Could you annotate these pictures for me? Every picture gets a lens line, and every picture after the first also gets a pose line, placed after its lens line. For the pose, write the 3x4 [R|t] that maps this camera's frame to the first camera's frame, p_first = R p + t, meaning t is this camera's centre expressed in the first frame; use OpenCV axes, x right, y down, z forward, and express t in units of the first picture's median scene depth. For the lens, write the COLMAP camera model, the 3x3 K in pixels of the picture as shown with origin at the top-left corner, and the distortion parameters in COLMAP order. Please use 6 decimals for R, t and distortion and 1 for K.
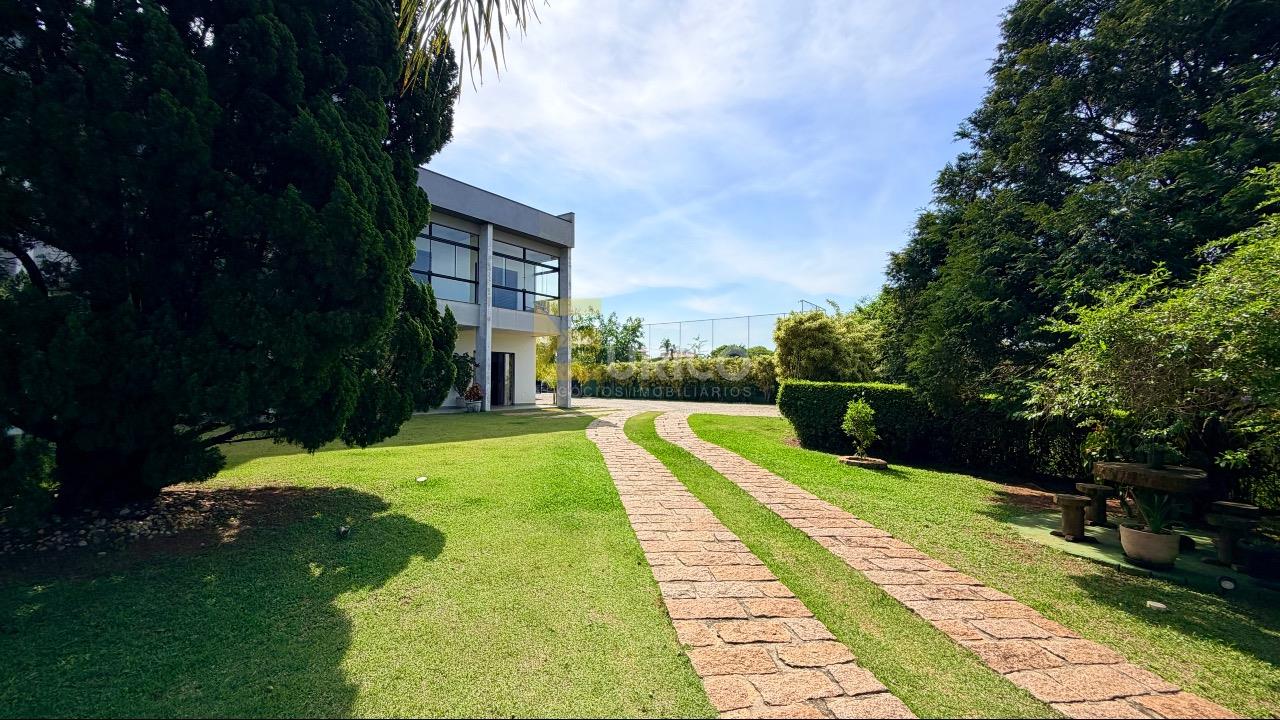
lens RADIAL K [[480.8, 0, 624.4], [0, 480.8, 360.3], [0, 0, 1]] dist [-0.000202, 0.000019]
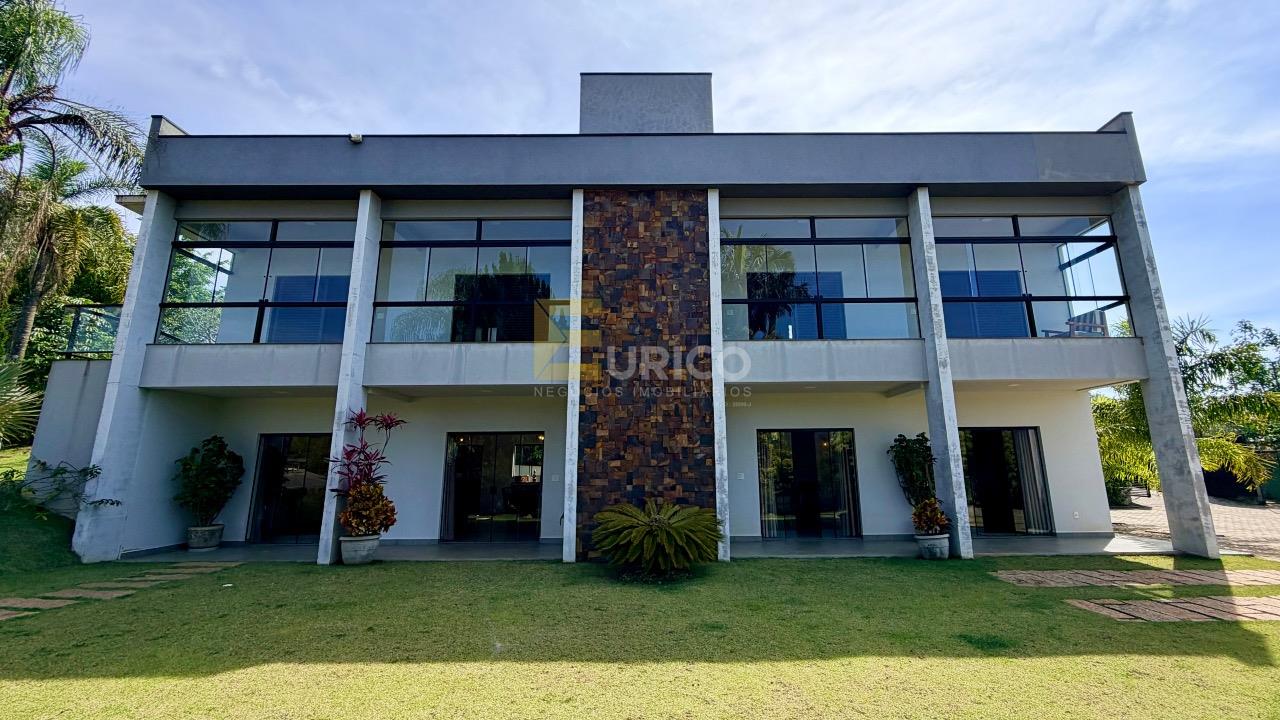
lens RADIAL K [[559.8, 0, 644.1], [0, 559.8, 352.6], [0, 0, 1]] dist [-0.001573, -0.000270]
pose [[0.612083, -0.181111, -0.769775, -0.019062], [0.053687, 0.980692, -0.188047, -0.003322], [0.788969, 0.073773, 0.609988, 0.338214]]
